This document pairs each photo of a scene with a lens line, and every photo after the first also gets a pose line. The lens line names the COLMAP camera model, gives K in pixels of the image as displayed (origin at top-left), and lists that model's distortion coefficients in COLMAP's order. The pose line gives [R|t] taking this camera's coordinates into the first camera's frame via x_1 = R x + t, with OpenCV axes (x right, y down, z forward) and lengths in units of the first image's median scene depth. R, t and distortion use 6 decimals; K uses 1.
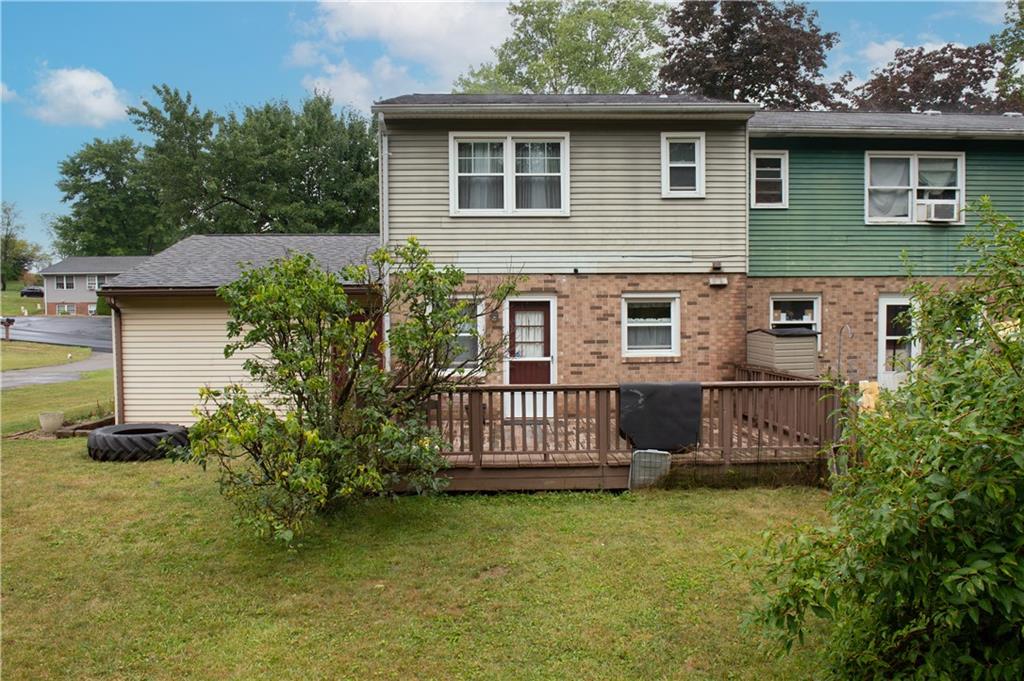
lens RADIAL K [[715.4, 0, 515.0], [0, 715.4, 351.7], [0, 0, 1]] dist [-0.048836, 0.000000]
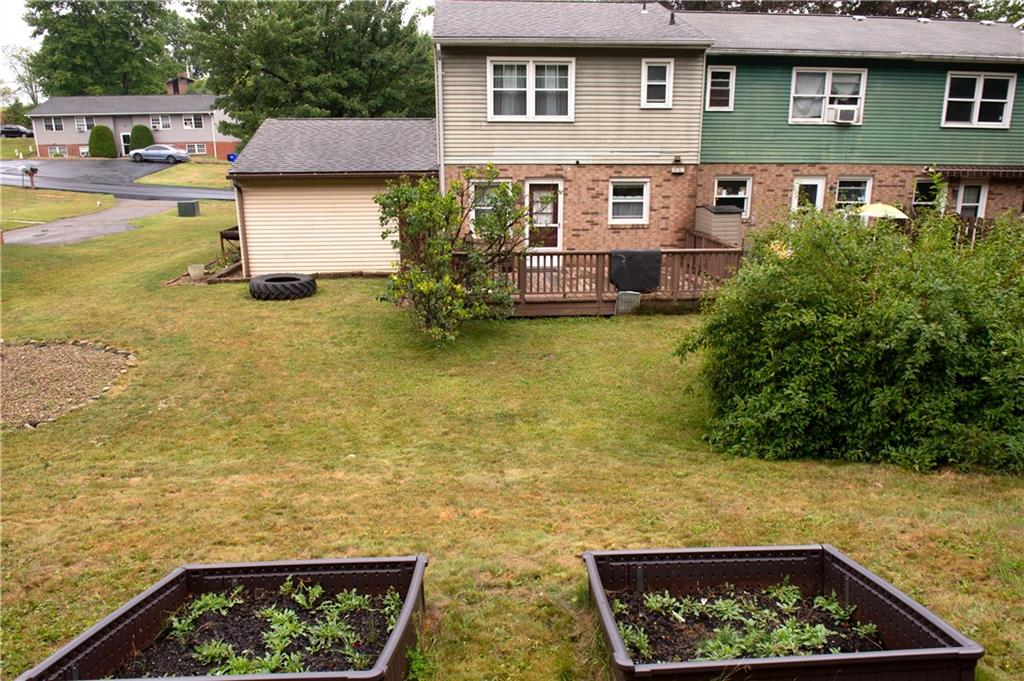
lens RADIAL K [[715.4, 0, 515.0], [0, 715.4, 351.7], [0, 0, 1]] dist [-0.048836, 0.000000]
pose [[0.998745, -0.007513, 0.049518, -0.107946], [-0.004293, 0.972206, 0.234086, -0.077941], [-0.049900, -0.234005, 0.970954, -0.431700]]
